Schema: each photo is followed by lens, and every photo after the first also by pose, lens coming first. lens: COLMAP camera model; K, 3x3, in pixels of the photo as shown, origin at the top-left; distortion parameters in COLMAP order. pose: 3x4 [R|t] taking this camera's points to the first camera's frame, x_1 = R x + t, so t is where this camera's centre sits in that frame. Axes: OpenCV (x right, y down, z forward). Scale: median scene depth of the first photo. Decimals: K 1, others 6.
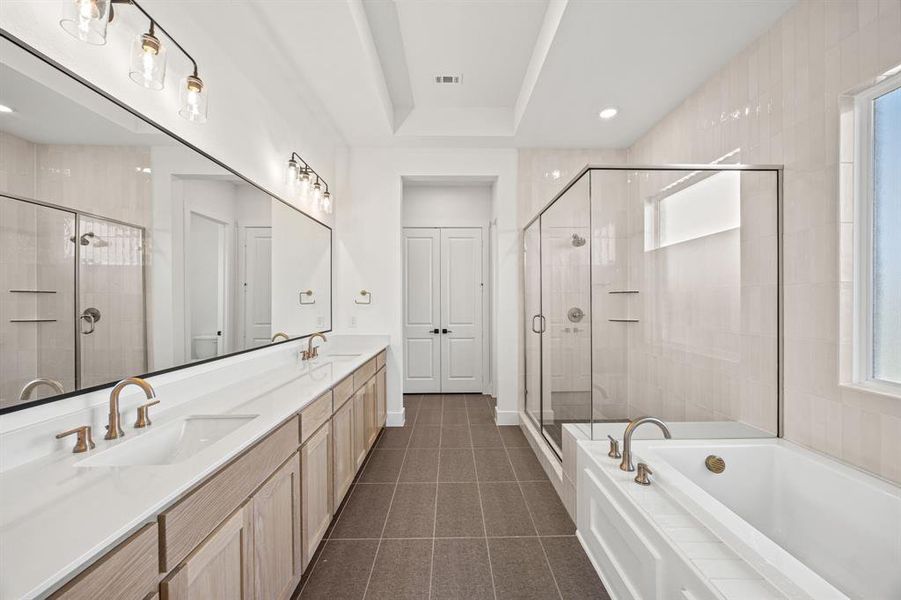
lens RADIAL K [[344.8, 0, 454.4], [0, 344.8, 301.0], [0, 0, 1]] dist [-0.002314, 0.000015]
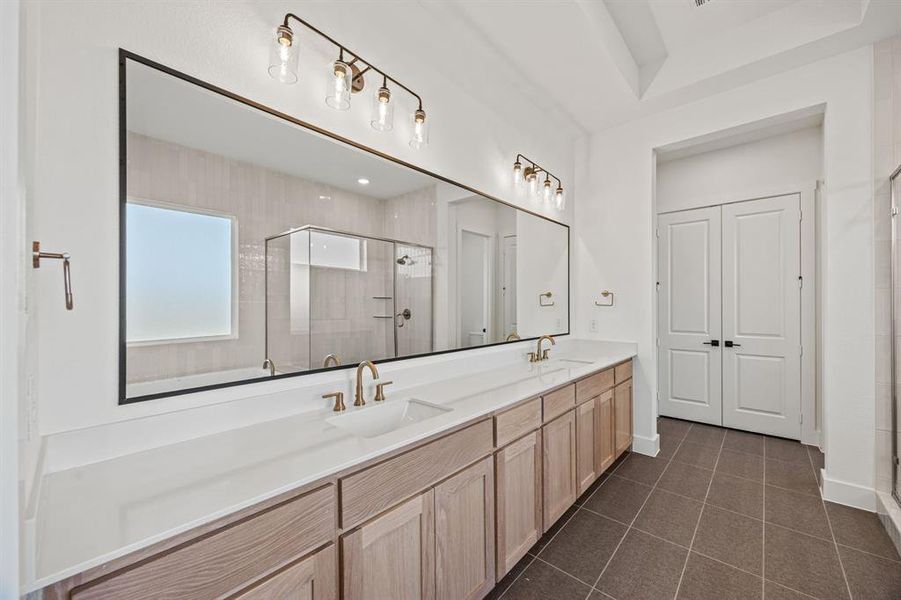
lens RADIAL K [[346.4, 0, 453.3], [0, 346.4, 305.0], [0, 0, 1]] dist [-0.003026, -0.000045]
pose [[0.737672, 0.000802, -0.675159, 0.064520], [0.000497, 0.999998, 0.001731, 0.005600], [0.675159, -0.001613, 0.737670, 0.103984]]
